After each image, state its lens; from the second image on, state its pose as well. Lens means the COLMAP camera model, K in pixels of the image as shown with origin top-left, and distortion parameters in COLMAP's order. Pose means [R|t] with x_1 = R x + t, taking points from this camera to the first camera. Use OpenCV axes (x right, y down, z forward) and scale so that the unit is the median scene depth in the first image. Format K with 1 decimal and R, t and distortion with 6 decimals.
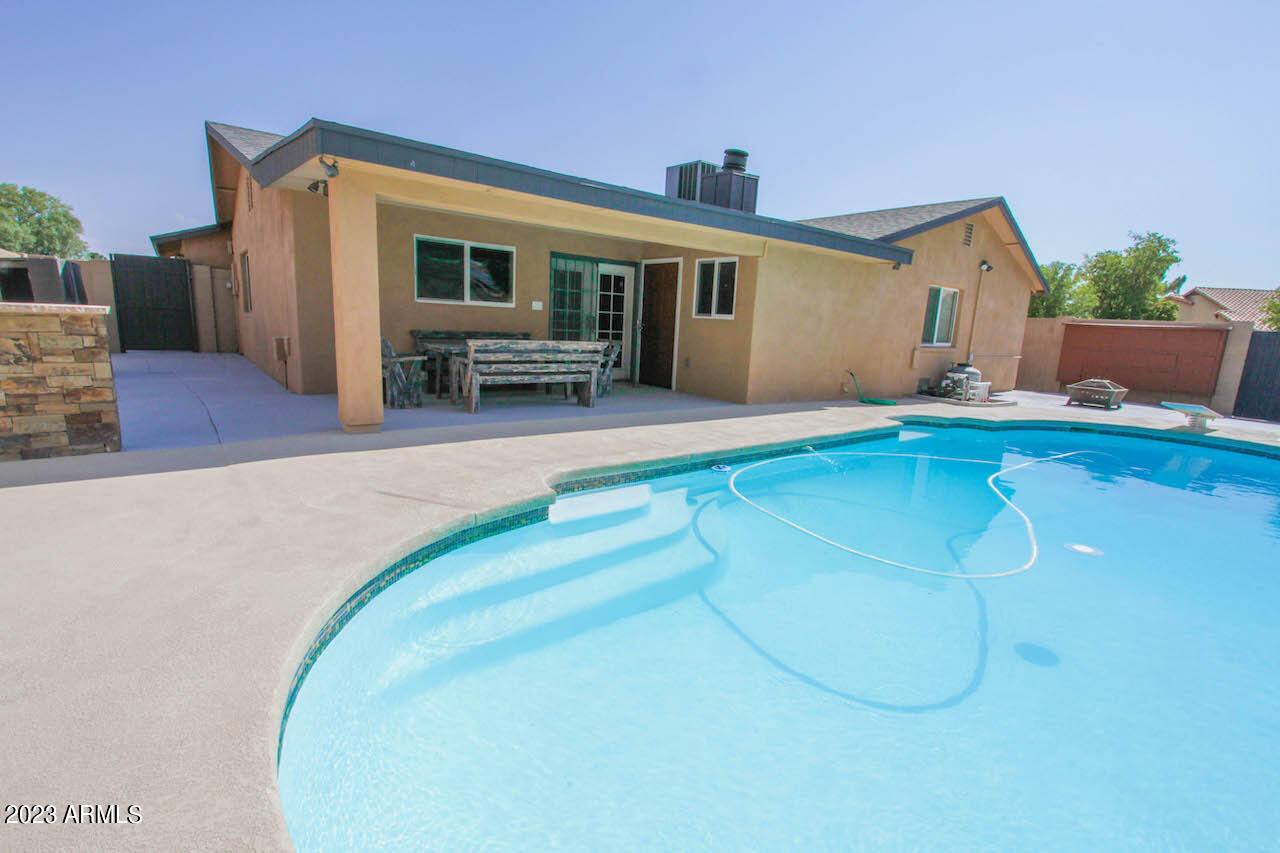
lens RADIAL K [[590.2, 0, 642.9], [0, 590.2, 440.0], [0, 0, 1]] dist [-0.020414, 0.004512]
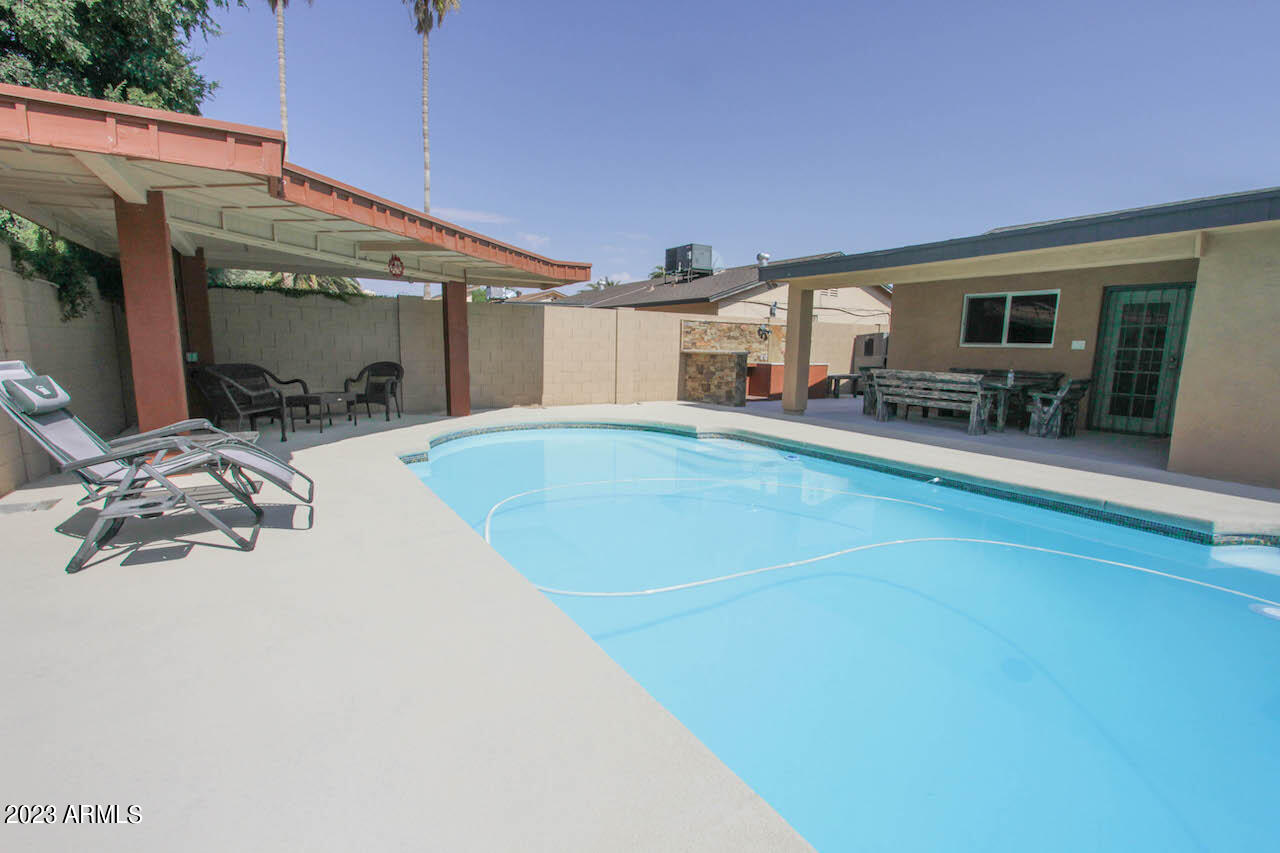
lens RADIAL K [[593.1, 0, 644.6], [0, 593.1, 434.3], [0, 0, 1]] dist [-0.018534, 0.000467]
pose [[-0.125132, 0.095950, -0.987489, 0.917037], [-0.221782, 0.967421, 0.122104, -0.049259], [0.967034, 0.234286, -0.099776, 0.468767]]
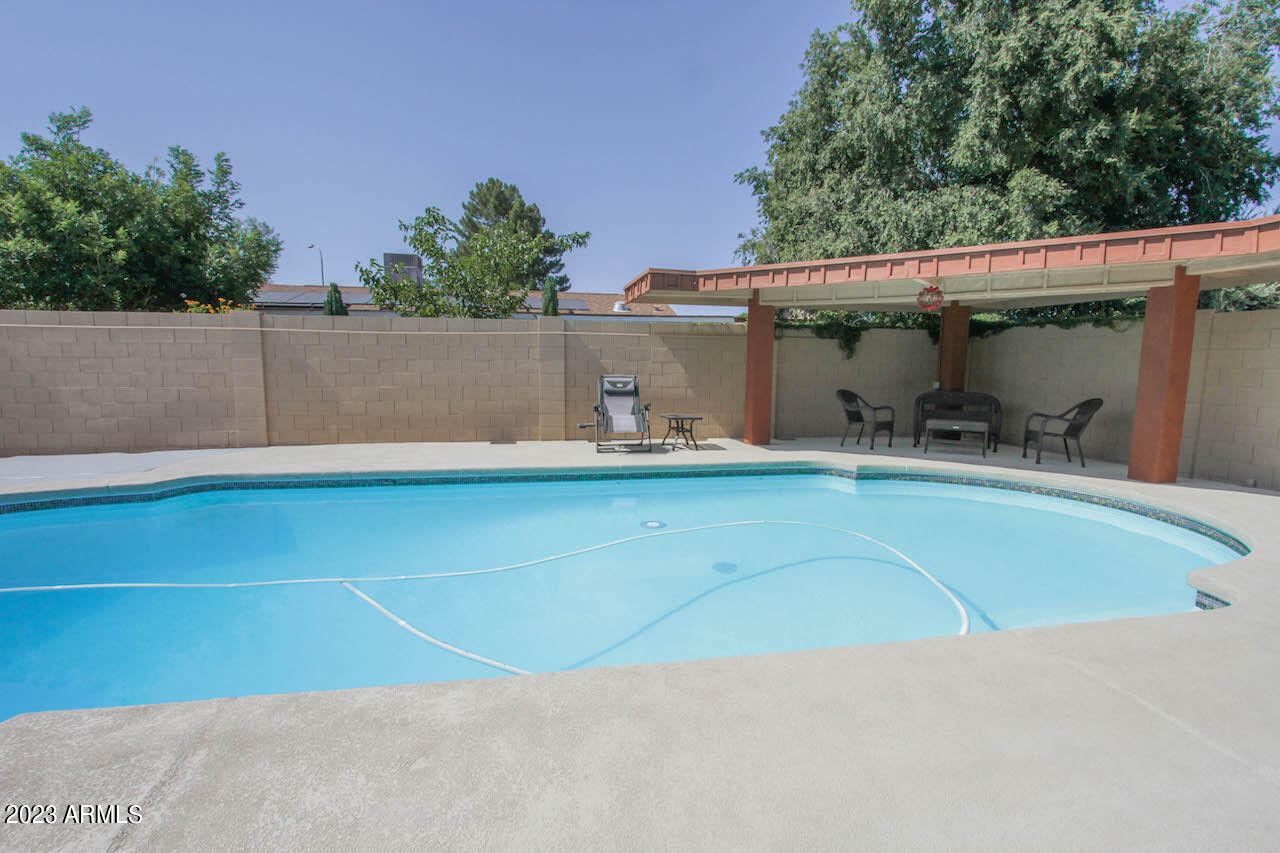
lens RADIAL K [[590.2, 0, 642.9], [0, 590.2, 440.0], [0, 0, 1]] dist [-0.020414, 0.004512]
pose [[-0.875883, -0.118746, 0.467683, 0.090057], [0.042264, 0.946641, 0.319507, -0.185146], [-0.480668, 0.299617, -0.824128, 0.922054]]
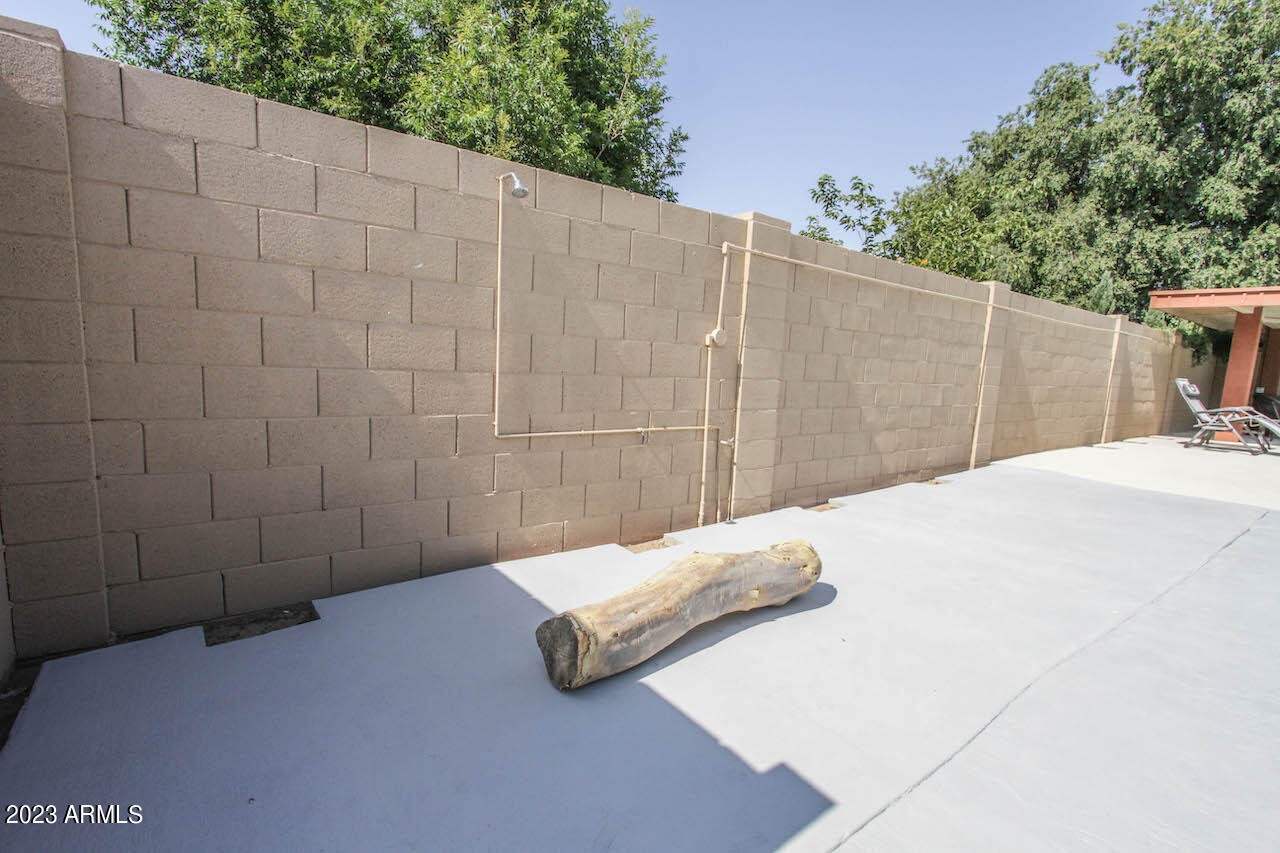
lens RADIAL K [[590.2, 0, 642.9], [0, 590.2, 440.0], [0, 0, 1]] dist [-0.020414, 0.004512]
pose [[-0.993787, -0.107664, 0.028209, 1.554930], [-0.091883, 0.936668, 0.337950, -0.127938], [-0.062808, 0.333259, -0.940741, 1.151676]]
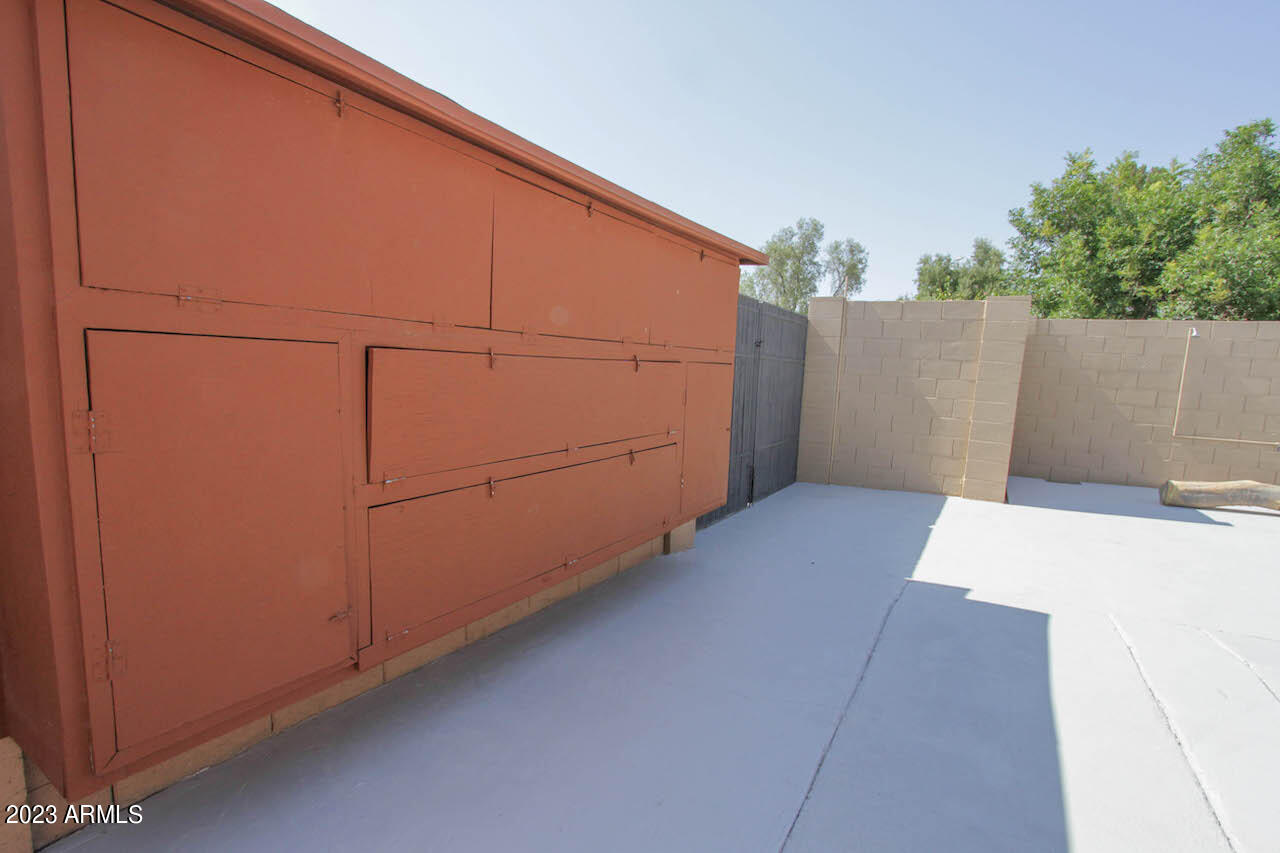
lens RADIAL K [[590.2, 0, 642.9], [0, 590.2, 440.0], [0, 0, 1]] dist [-0.020414, 0.004512]
pose [[-0.361983, -0.183435, 0.913958, 1.176209], [0.122080, 0.962675, 0.241564, -0.284208], [-0.924156, 0.199019, -0.326079, 1.776240]]
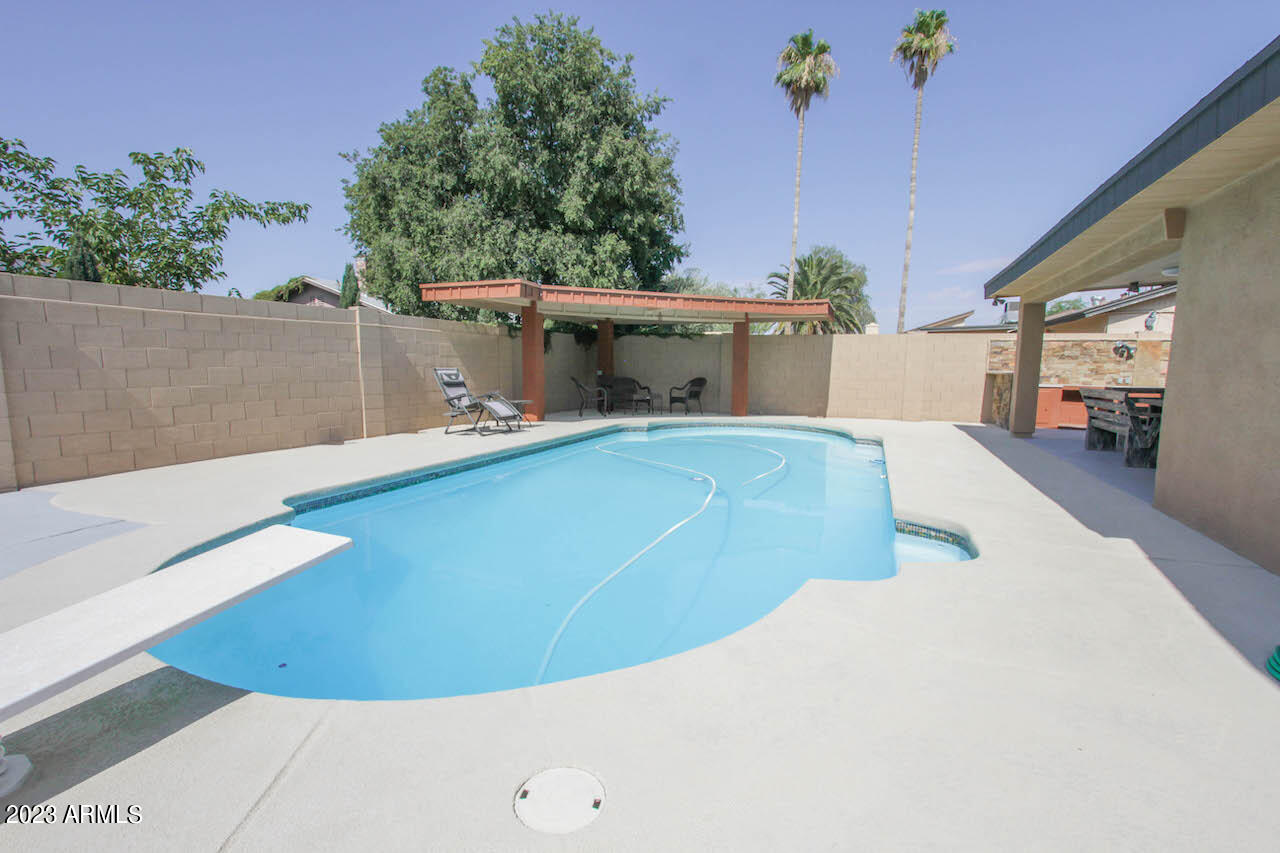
lens RADIAL K [[590.2, 0, 642.9], [0, 590.2, 440.0], [0, 0, 1]] dist [-0.020414, 0.004512]
pose [[-0.869909, 0.002284, -0.493206, 0.851279], [-0.150162, 0.951289, 0.269259, -0.191594], [0.469797, 0.308291, -0.827193, 1.200085]]
